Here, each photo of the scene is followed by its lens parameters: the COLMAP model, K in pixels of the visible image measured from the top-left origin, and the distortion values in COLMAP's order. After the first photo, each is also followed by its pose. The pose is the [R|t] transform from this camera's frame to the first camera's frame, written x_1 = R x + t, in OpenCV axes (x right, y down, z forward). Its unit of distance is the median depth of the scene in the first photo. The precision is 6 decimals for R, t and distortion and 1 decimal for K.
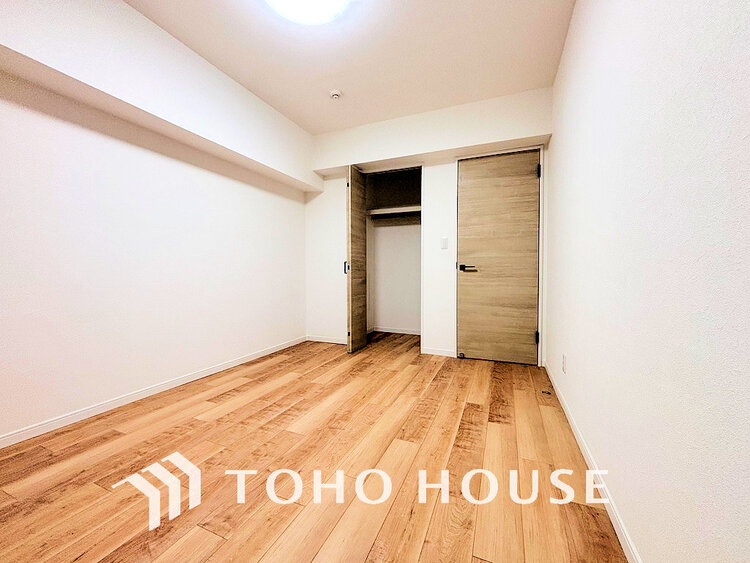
lens RADIAL K [[299.7, 0, 375.4], [0, 299.7, 277.2], [0, 0, 1]] dist [0.001992, -0.000345]
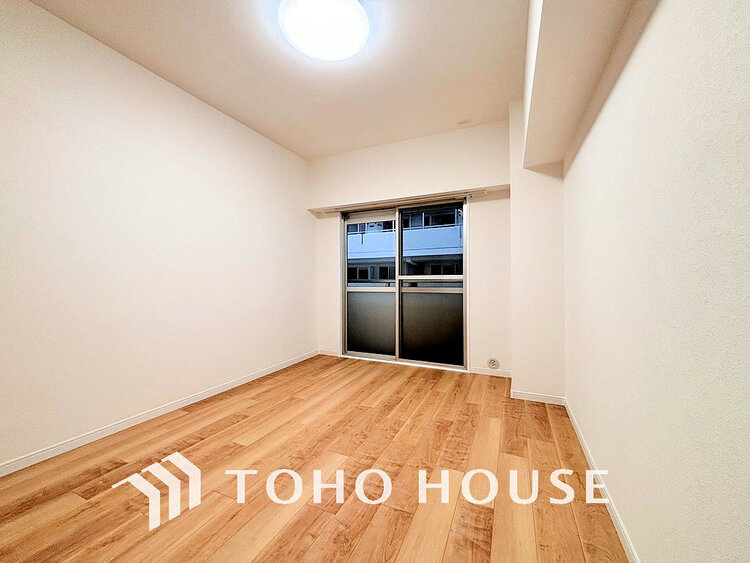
lens RADIAL K [[299.7, 0, 374.6], [0, 299.7, 280.8], [0, 0, 1]] dist [0.001992, -0.000345]
pose [[-0.999684, 0.005374, 0.024557, -0.435155], [0.005841, 0.999803, 0.018994, -0.090109], [-0.024450, 0.019131, -0.999518, 2.074832]]
